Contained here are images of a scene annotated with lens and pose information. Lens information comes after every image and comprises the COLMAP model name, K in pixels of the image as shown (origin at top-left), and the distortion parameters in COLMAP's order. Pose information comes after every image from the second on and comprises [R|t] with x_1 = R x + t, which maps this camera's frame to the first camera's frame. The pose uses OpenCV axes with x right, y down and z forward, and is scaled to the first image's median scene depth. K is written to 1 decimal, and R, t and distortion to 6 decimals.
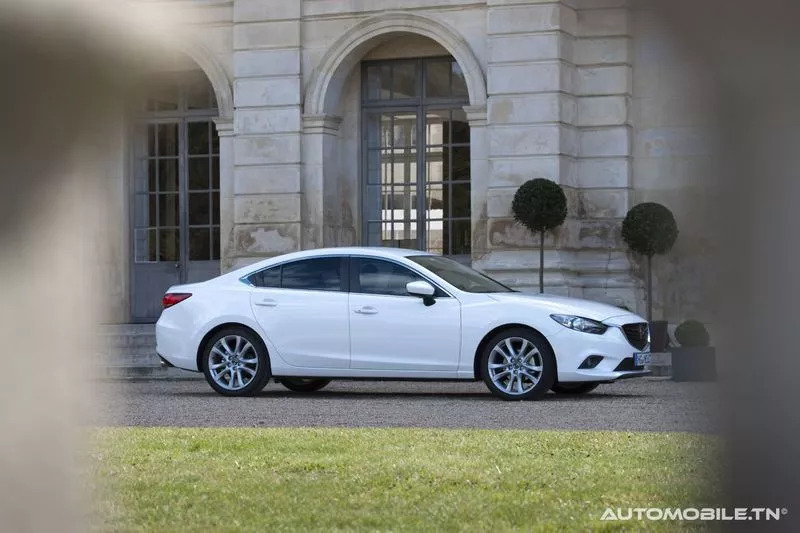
lens RADIAL K [[2342.3, 0, 359.5], [0, 2342.3, 267.2], [0, 0, 1]] dist [0.161420, 0.338579]
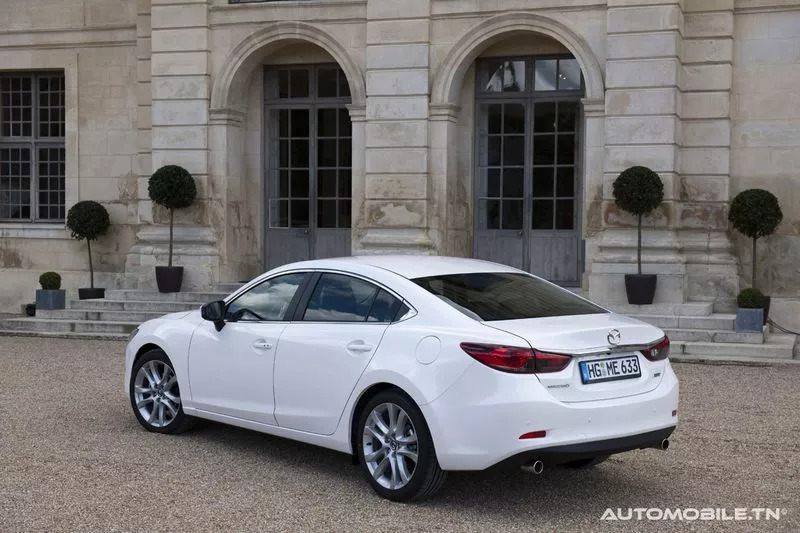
lens RADIAL K [[1225.5, 0, 409.6], [0, 1225.5, 265.7], [0, 0, 1]] dist [0.154334, -0.014255]
pose [[0.996293, 0.012722, 0.085082, -0.086056], [-0.017674, 0.998177, 0.057710, -0.021823], [-0.084193, -0.059000, 0.994701, 0.421554]]
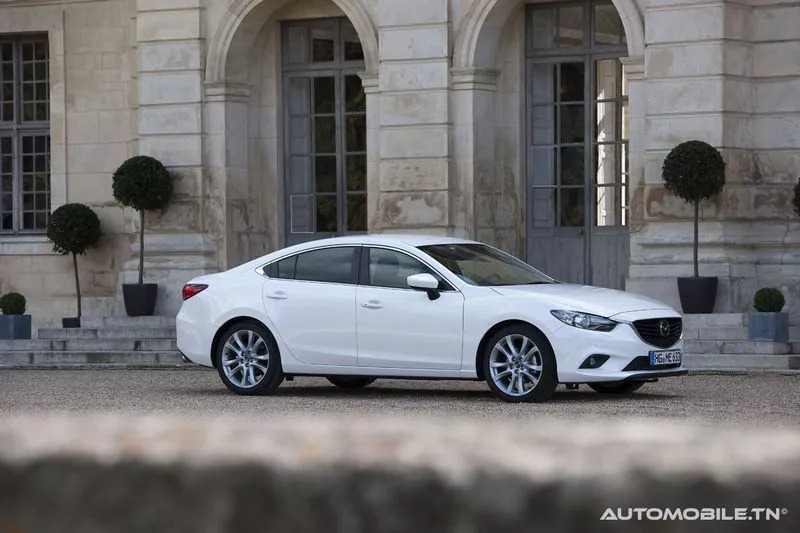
lens RADIAL K [[3007.3, 0, 400.0], [0, 3007.3, 266.5], [0, 0, 1]] dist [0.820124, 1.125802]
pose [[0.983388, -0.003265, -0.181485, 0.169622], [0.007992, 0.999647, 0.025321, -0.019827], [0.181338, -0.026351, 0.983068, -0.133921]]
